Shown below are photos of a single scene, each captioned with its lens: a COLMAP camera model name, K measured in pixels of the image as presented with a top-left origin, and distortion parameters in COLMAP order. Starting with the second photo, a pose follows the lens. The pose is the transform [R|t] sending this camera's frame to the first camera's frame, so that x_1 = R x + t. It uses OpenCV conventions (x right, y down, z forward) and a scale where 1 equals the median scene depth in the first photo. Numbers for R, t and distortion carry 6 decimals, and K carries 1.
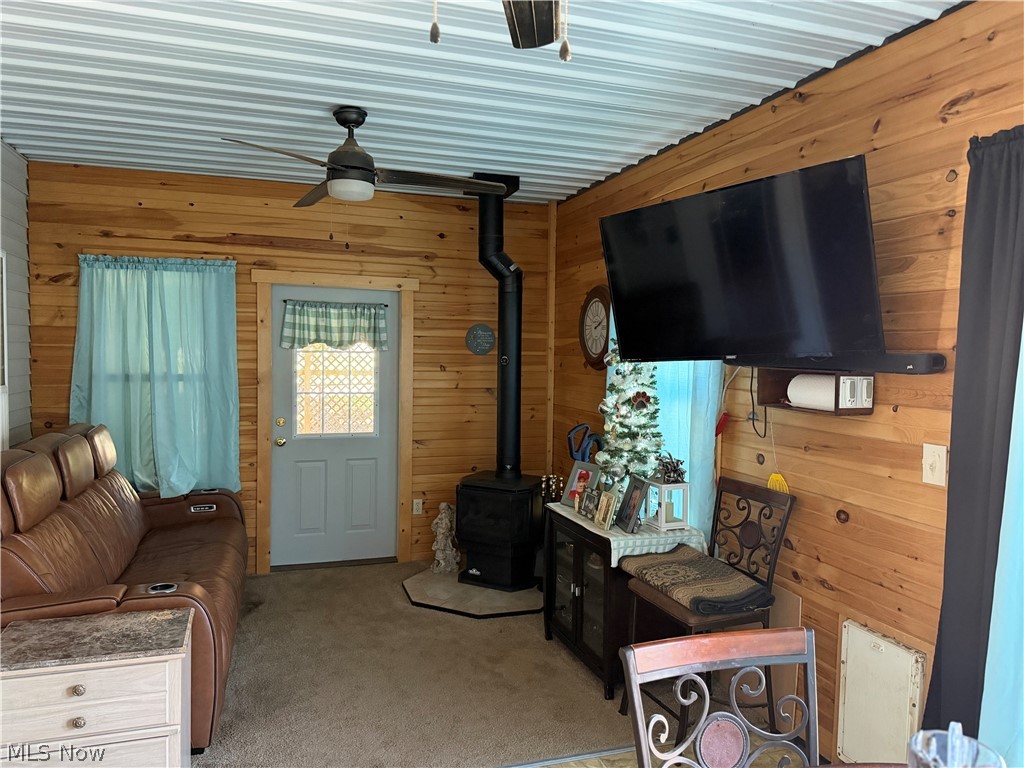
lens RADIAL K [[716.2, 0, 512.0], [0, 716.2, 384.0], [0, 0, 1]] dist [0.127317, -0.224091]
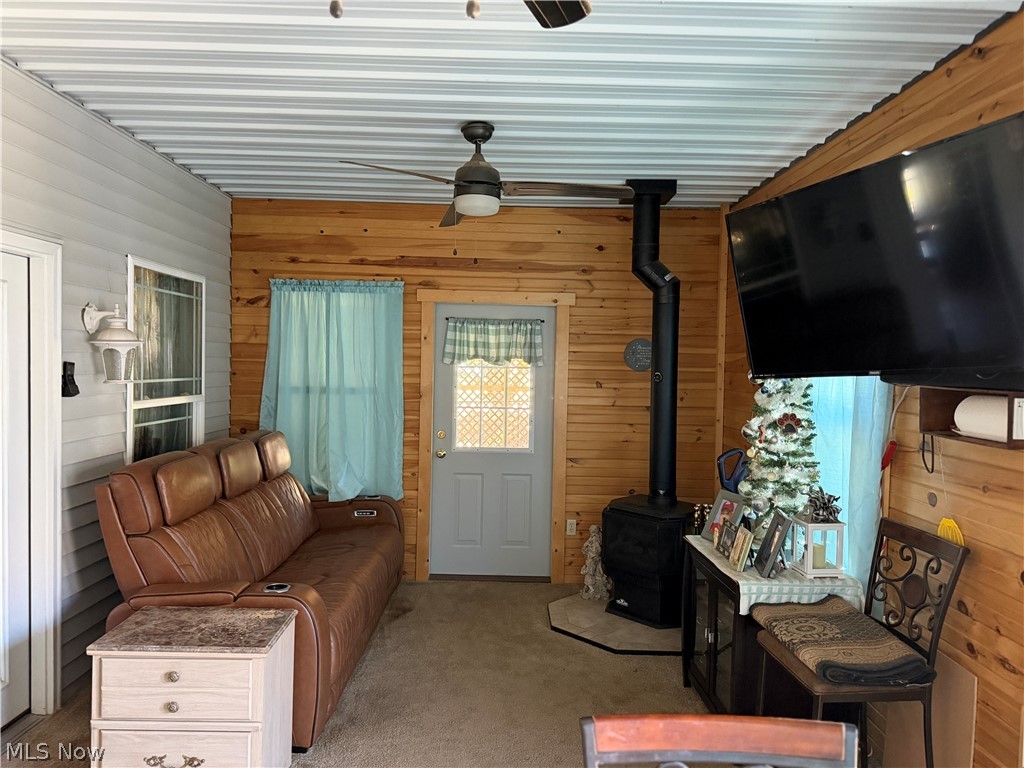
lens RADIAL K [[718.8, 0, 510.9], [0, 718.8, 381.4], [0, 0, 1]] dist [0.068859, -0.077745]
pose [[0.953074, 0.010720, -0.302549, 0.097761], [-0.019659, 0.999455, -0.026516, 0.001667], [0.302100, 0.031219, 0.952765, 0.054334]]
